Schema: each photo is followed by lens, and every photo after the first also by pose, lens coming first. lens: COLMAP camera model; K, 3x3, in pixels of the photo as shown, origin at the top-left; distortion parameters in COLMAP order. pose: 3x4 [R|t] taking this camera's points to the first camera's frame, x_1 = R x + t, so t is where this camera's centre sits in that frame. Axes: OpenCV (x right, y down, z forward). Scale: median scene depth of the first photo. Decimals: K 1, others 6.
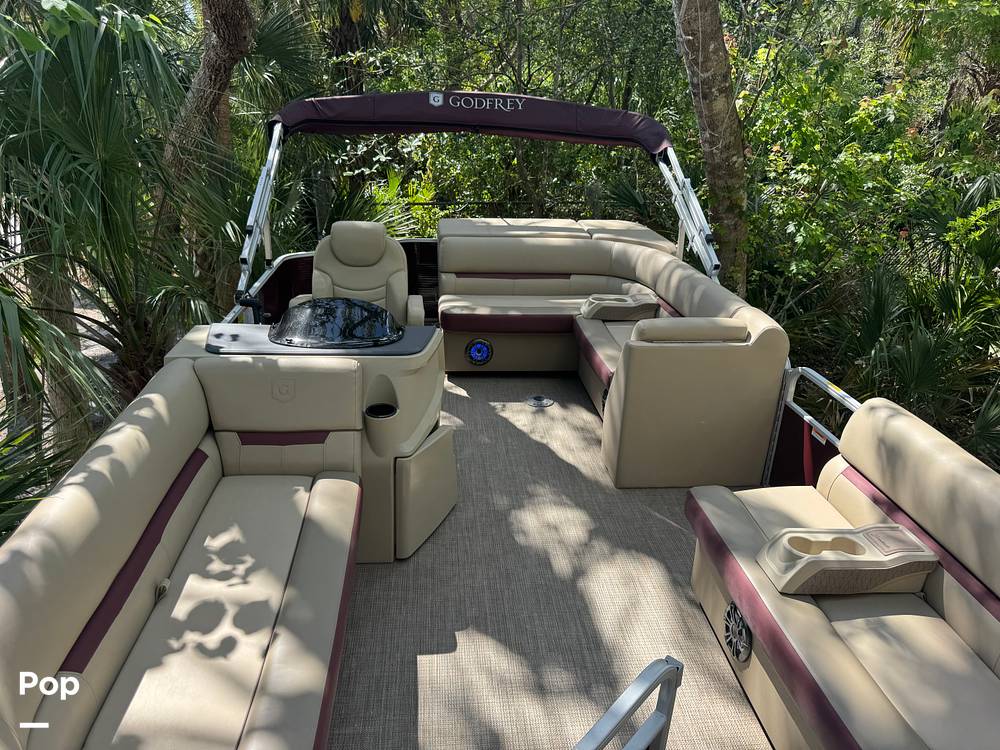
lens RADIAL K [[753.3, 0, 500.0], [0, 753.3, 375.0], [0, 0, 1]] dist [0.001514, -0.001012]
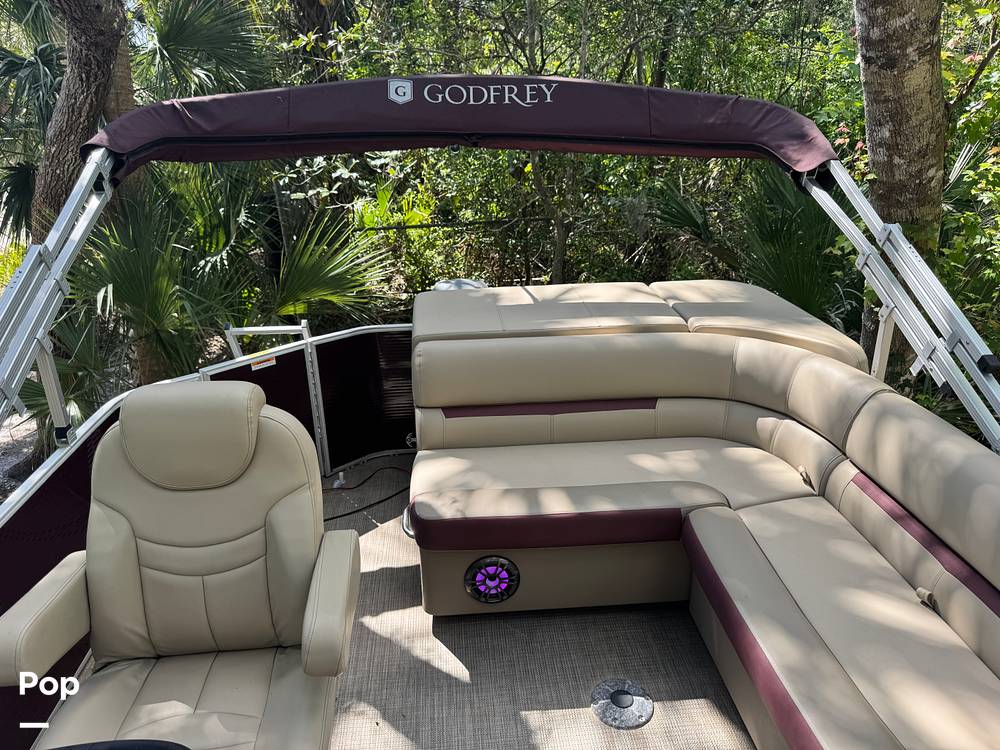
lens RADIAL K [[709.5, 0, 500.5], [0, 709.5, 344.2], [0, 0, 1]] dist [-0.004278, 0.001519]
pose [[0.999057, -0.038407, -0.020269, -0.006091], [0.038156, 0.999192, -0.012592, -0.167235], [0.020736, 0.011807, 0.999715, 0.473278]]
